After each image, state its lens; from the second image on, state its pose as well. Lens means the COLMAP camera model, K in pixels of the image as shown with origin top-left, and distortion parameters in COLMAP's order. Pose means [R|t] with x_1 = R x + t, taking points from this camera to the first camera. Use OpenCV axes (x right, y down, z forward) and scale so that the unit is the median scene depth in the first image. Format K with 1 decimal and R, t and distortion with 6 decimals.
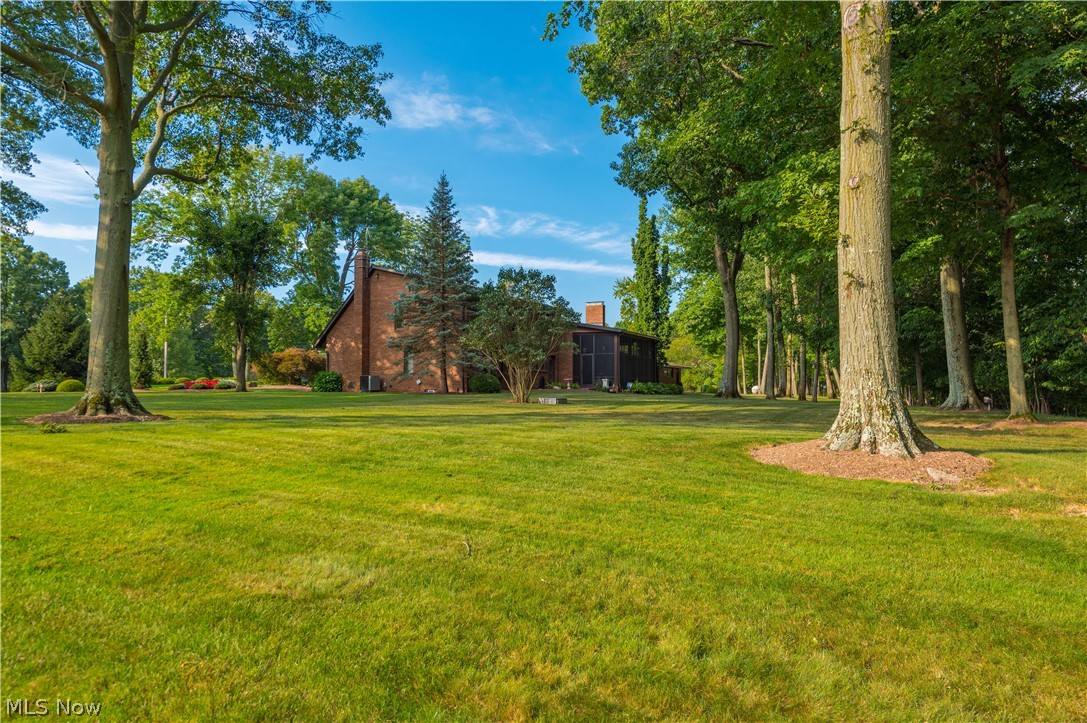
lens RADIAL K [[733.3, 0, 543.5], [0, 733.3, 361.5], [0, 0, 1]] dist [0.000718, 0.000022]
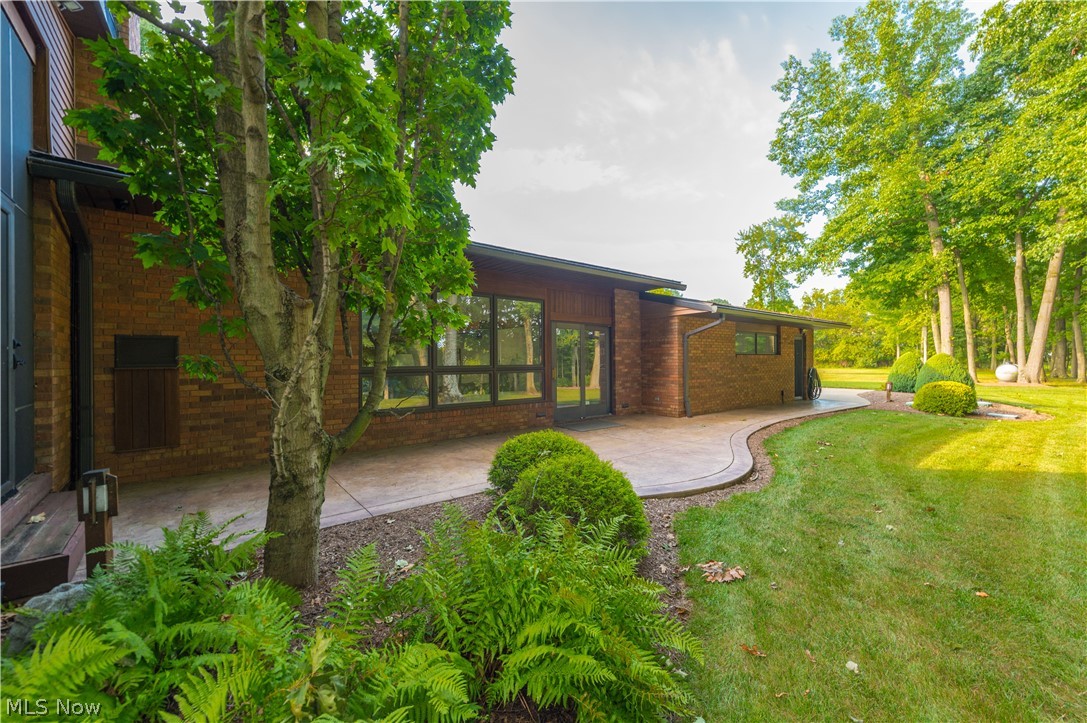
lens RADIAL K [[431.5, 0, 543.5], [0, 431.5, 361.5], [0, 0, 1]] dist [-0.000346, -0.000195]
pose [[0.914728, -0.010654, -0.403931, 0.139352], [0.029076, 0.998796, 0.039500, 0.012505], [0.403024, -0.047876, 0.913936, 0.694979]]
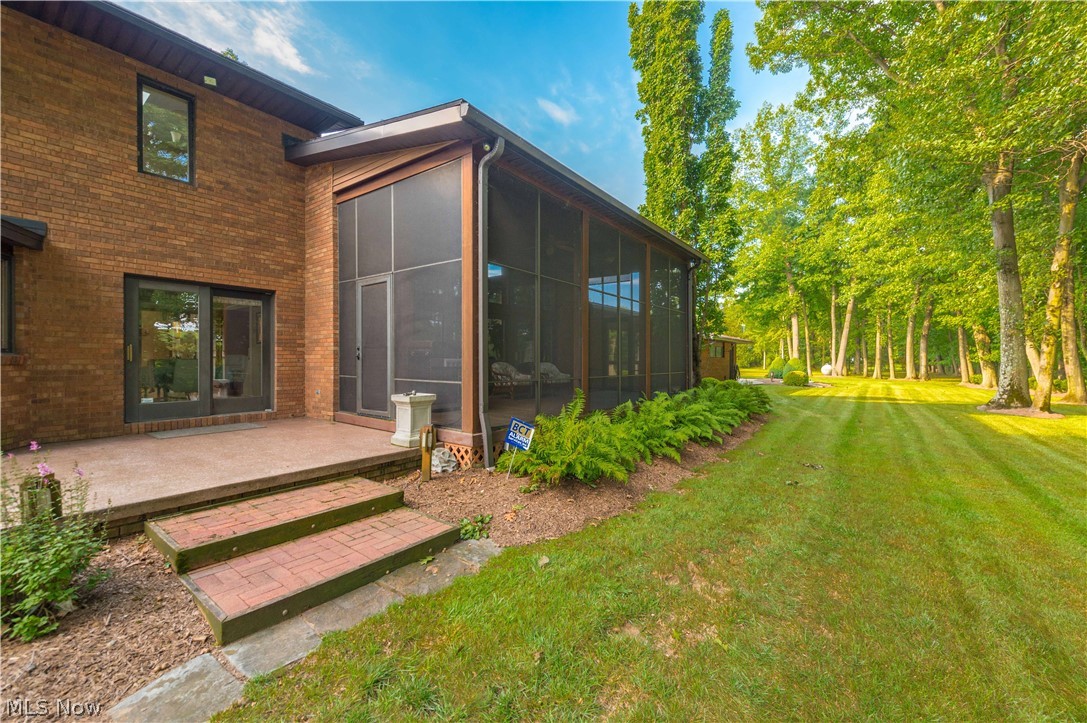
lens RADIAL K [[438.1, 0, 572.6], [0, 438.1, 359.4], [0, 0, 1]] dist [0.071836, -0.000038]
pose [[0.992106, -0.004017, -0.125339, 0.085813], [0.009021, 0.999184, 0.039381, 0.006515], [0.125078, -0.040201, 0.991332, 0.546347]]
